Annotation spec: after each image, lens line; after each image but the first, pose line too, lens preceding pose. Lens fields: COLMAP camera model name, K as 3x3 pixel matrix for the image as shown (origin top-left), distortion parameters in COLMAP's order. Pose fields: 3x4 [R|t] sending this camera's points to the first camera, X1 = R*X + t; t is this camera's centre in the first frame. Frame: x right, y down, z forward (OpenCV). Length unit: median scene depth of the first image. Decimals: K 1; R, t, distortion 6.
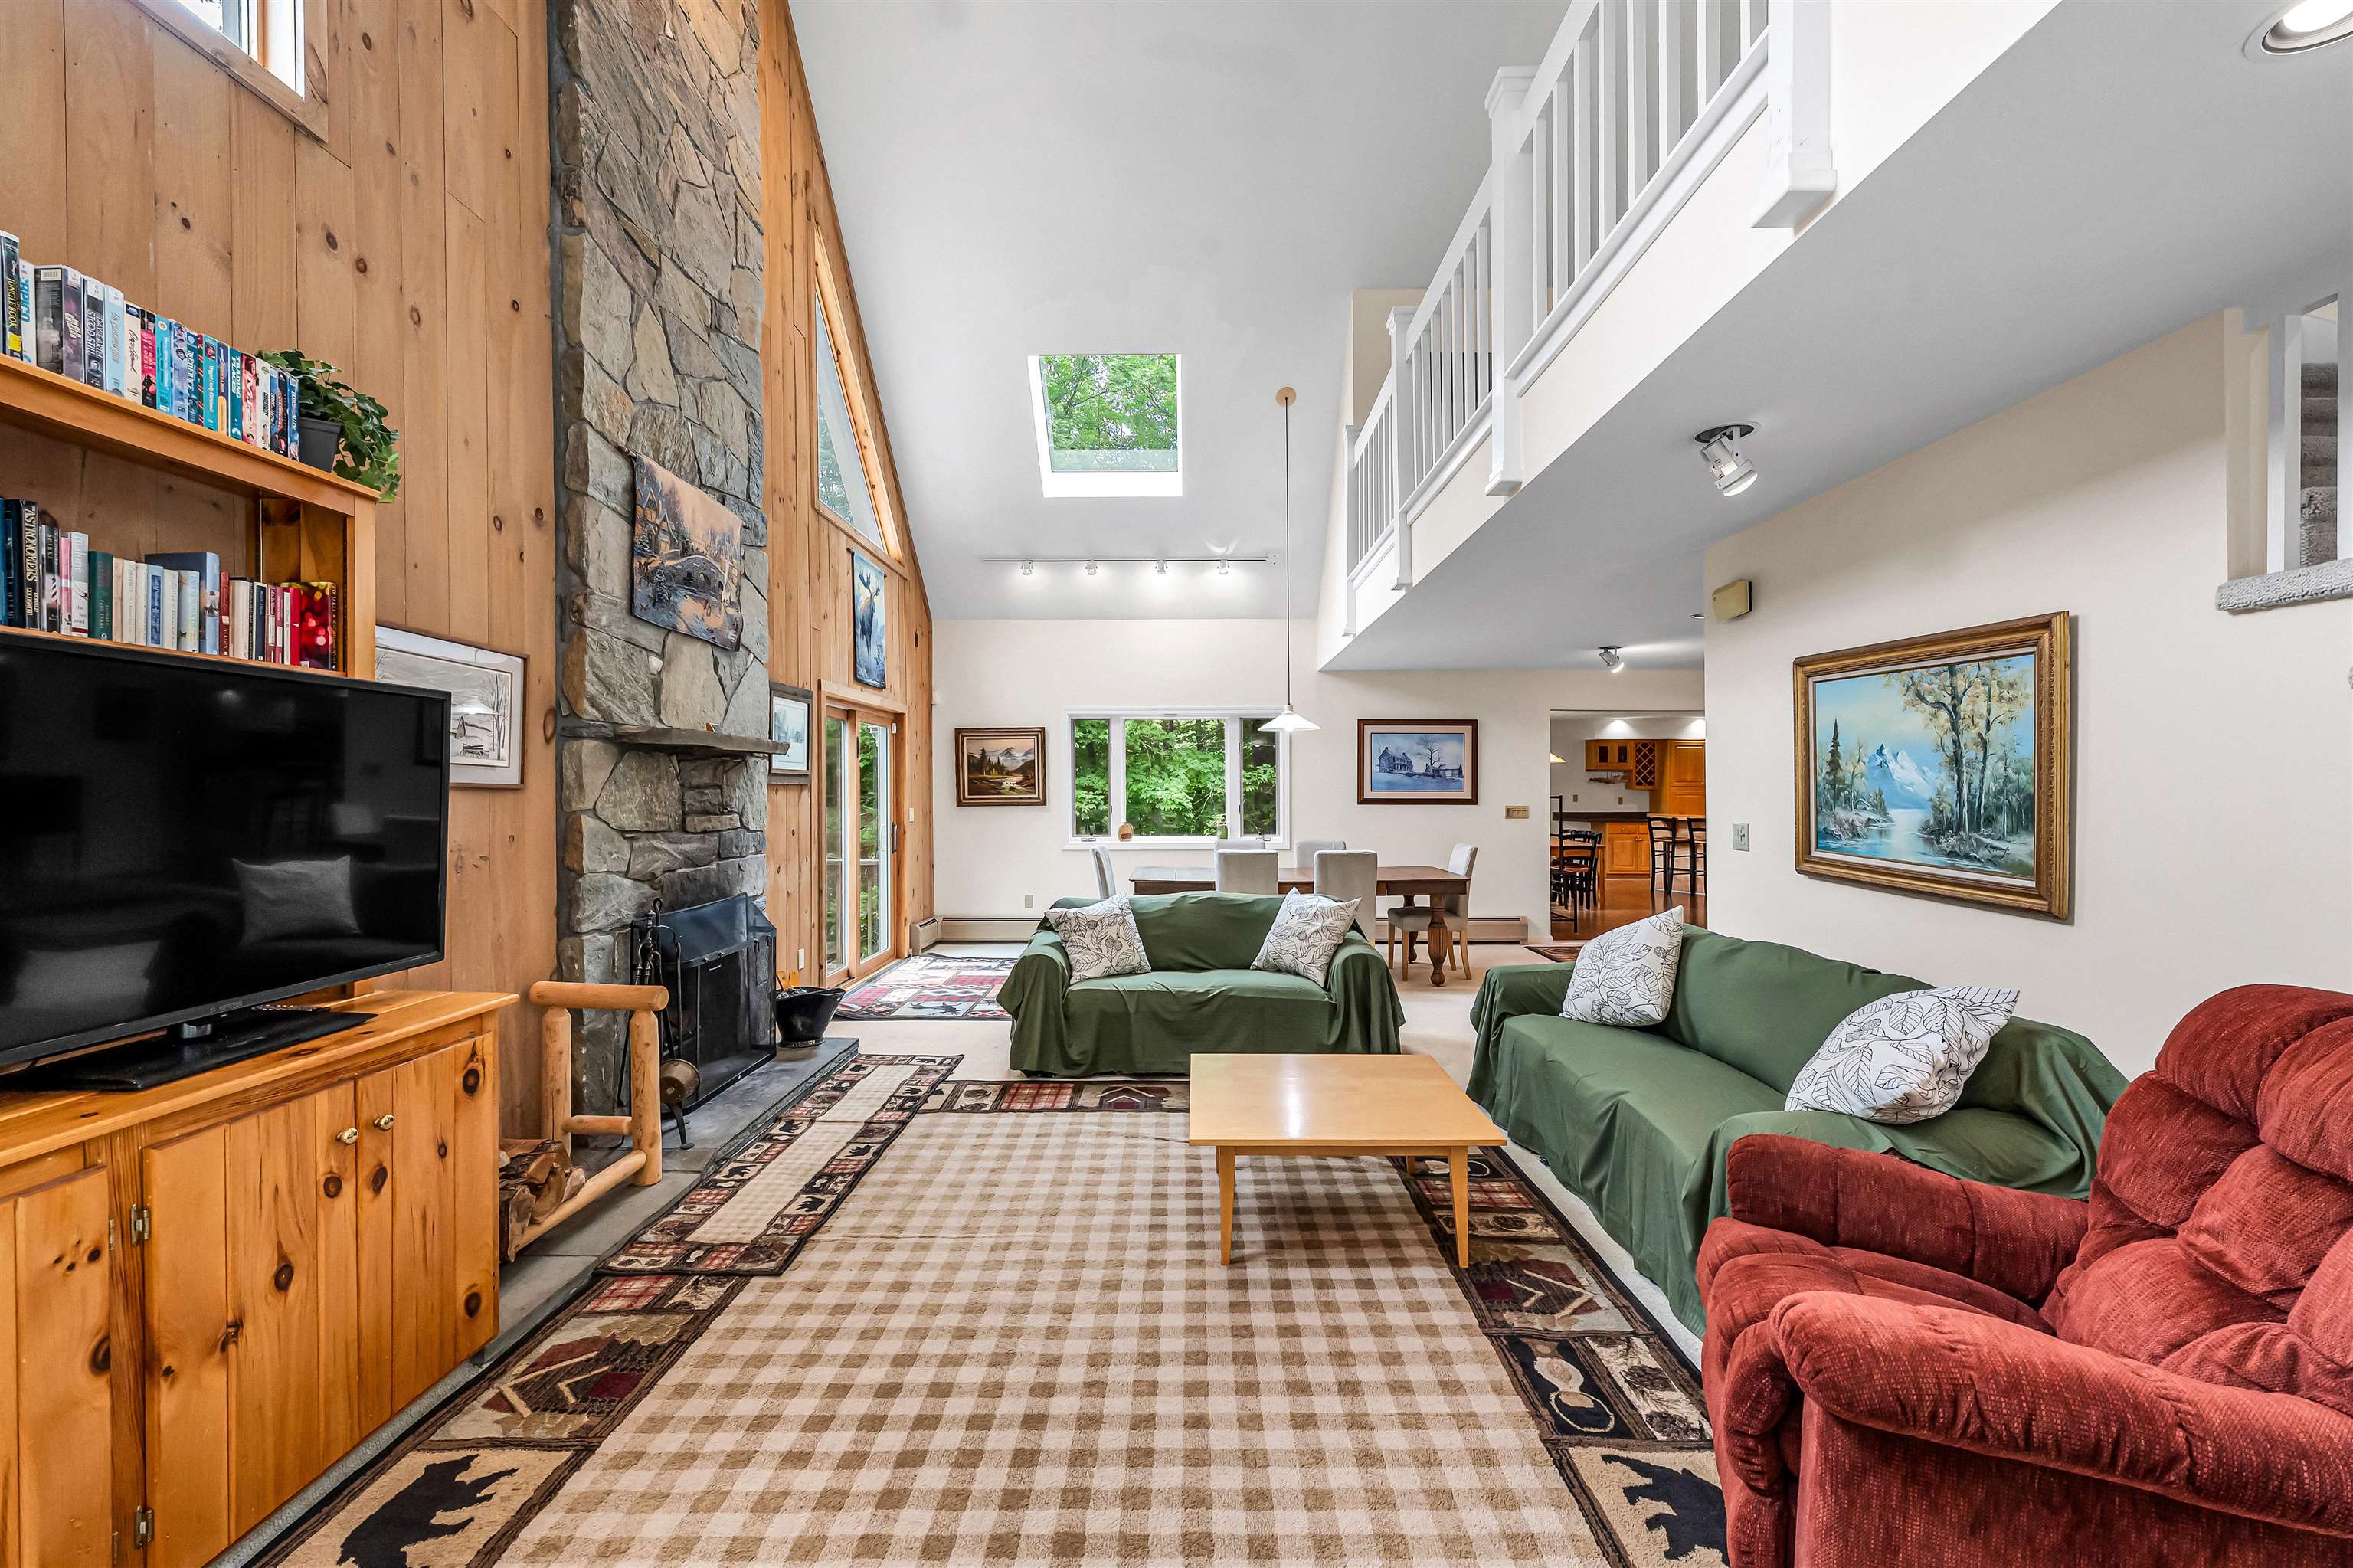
lens RADIAL K [[960.1, 0, 1171.4], [0, 960.1, 790.3], [0, 0, 1]] dist [0.000995, 0.000094]
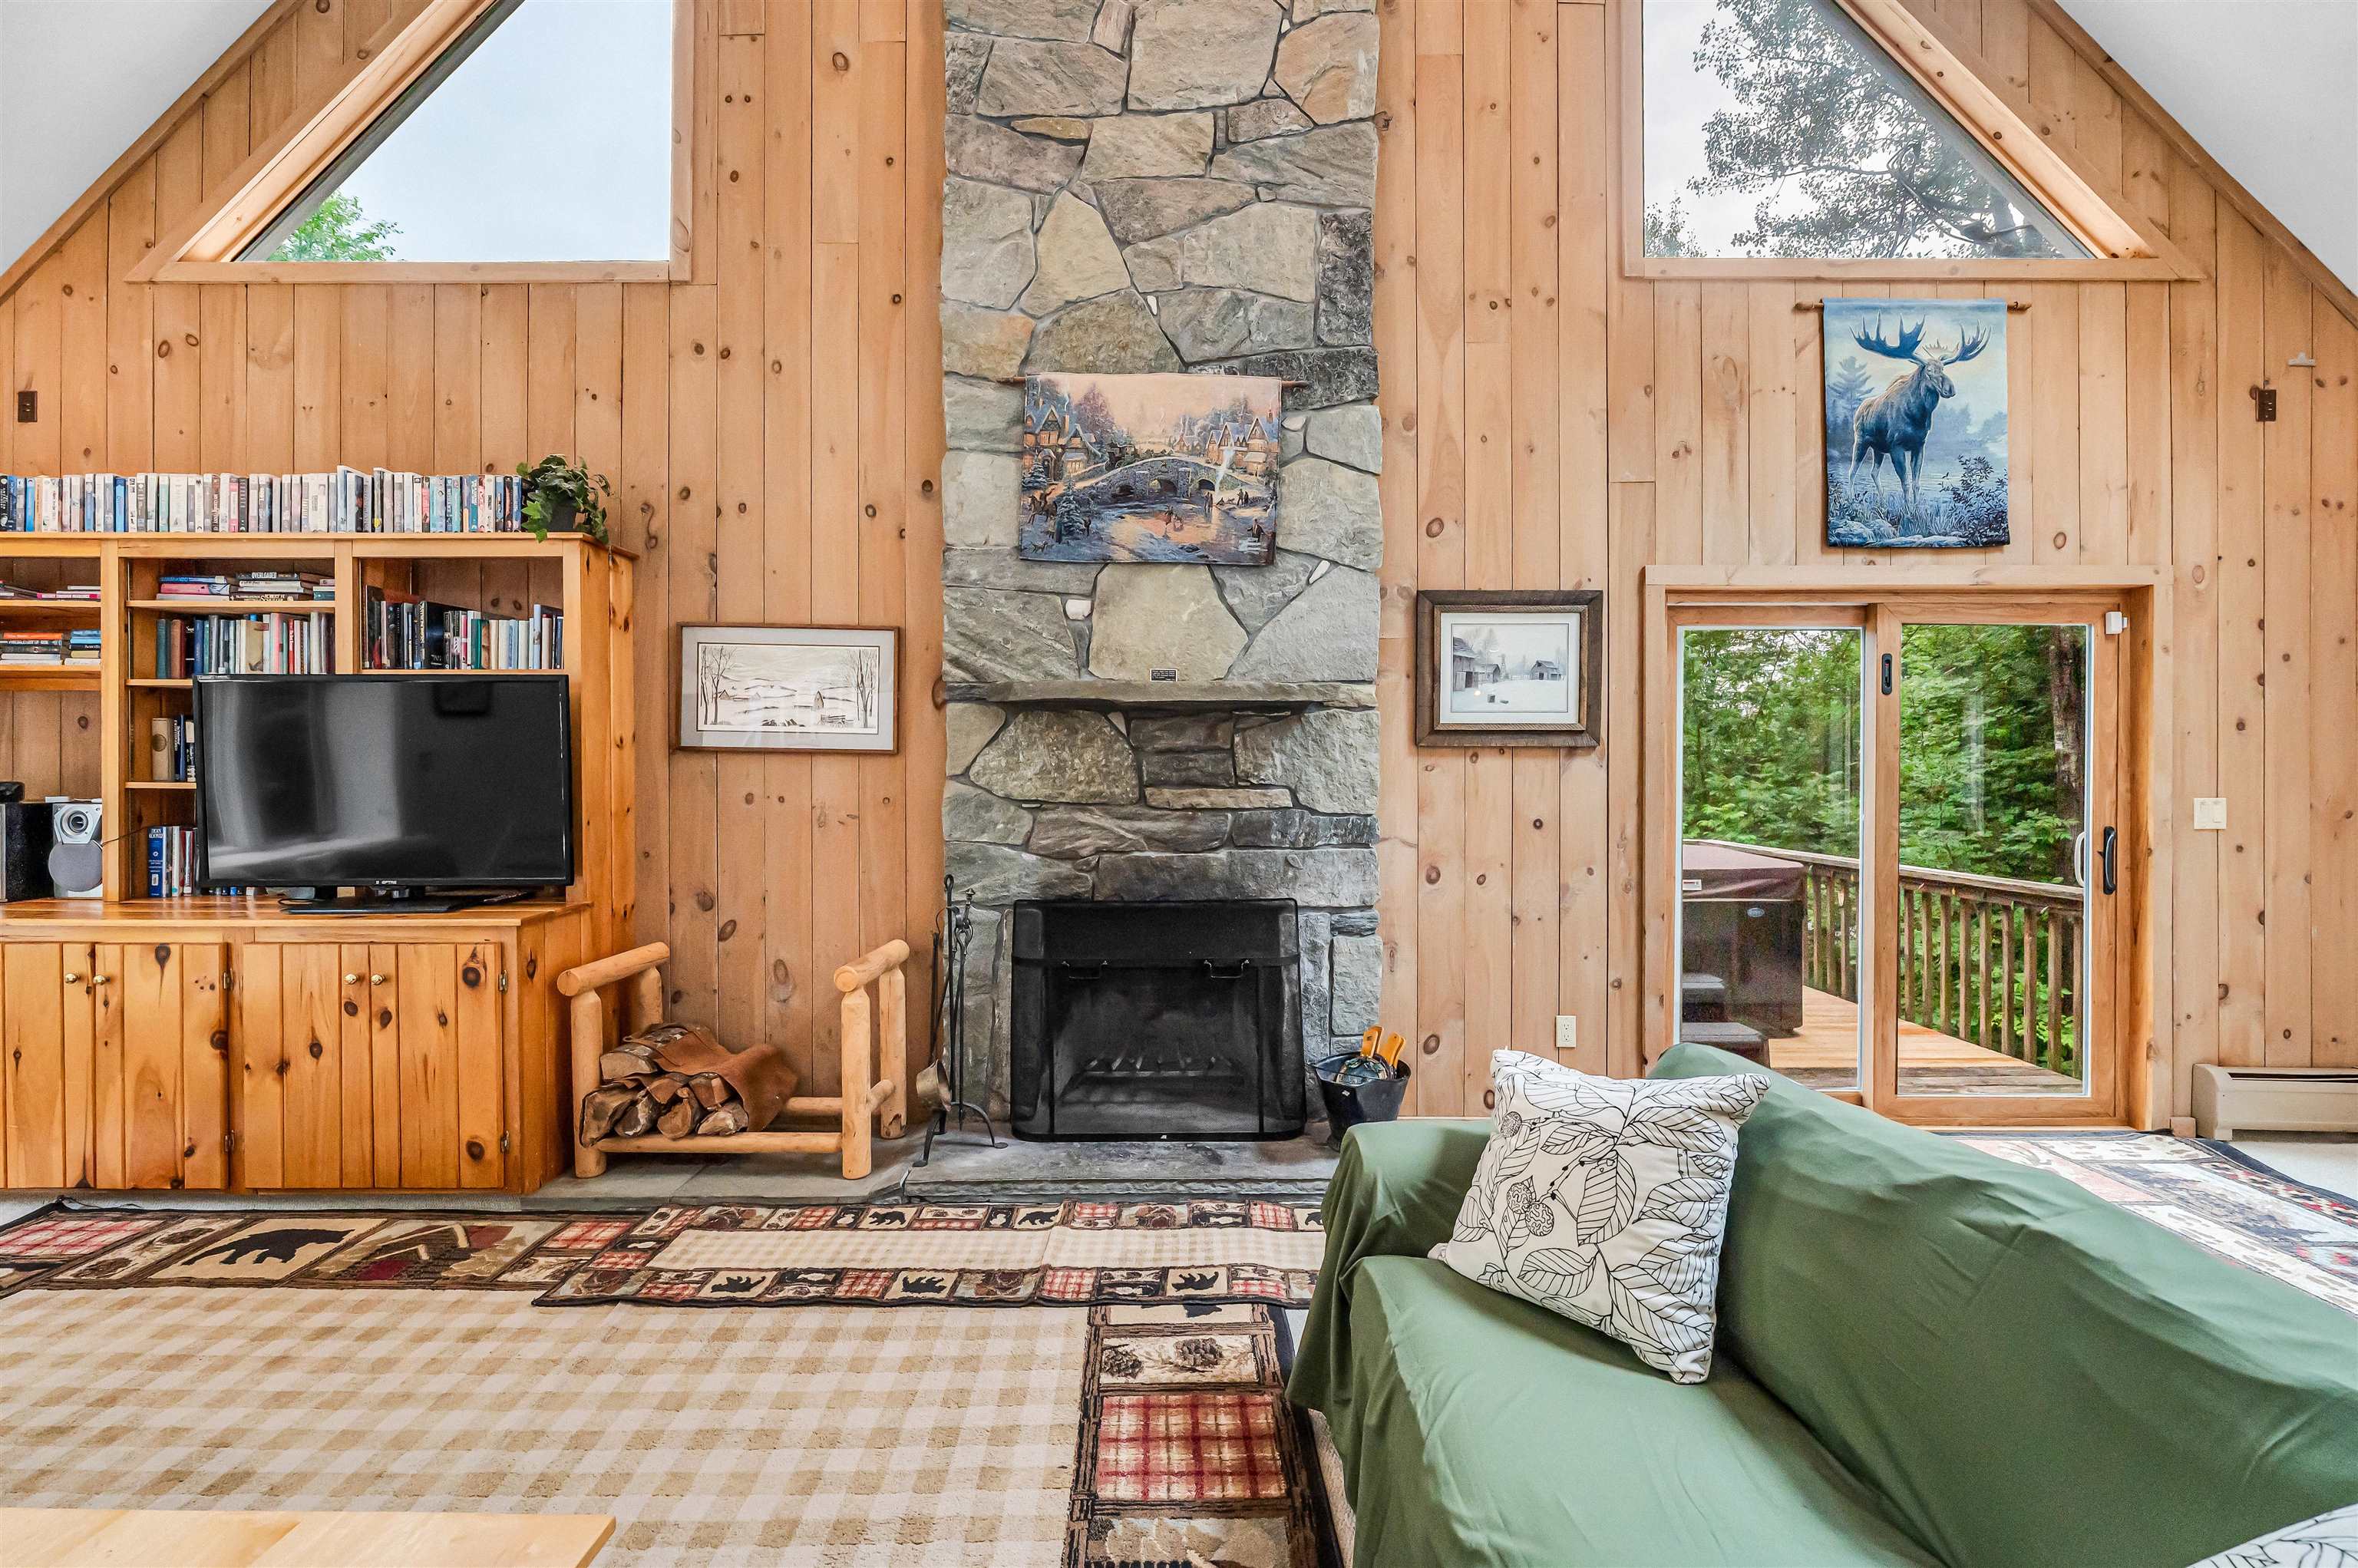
lens RADIAL K [[960.3, 0, 1174.8], [0, 960.3, 778.0], [0, 0, 1]] dist [0.001057, 0.000355]
pose [[0.017806, 0.005795, -0.999825, 0.385300], [-0.000914, 0.999983, 0.005779, 0.018448], [0.999841, 0.000811, 0.017811, 1.285061]]
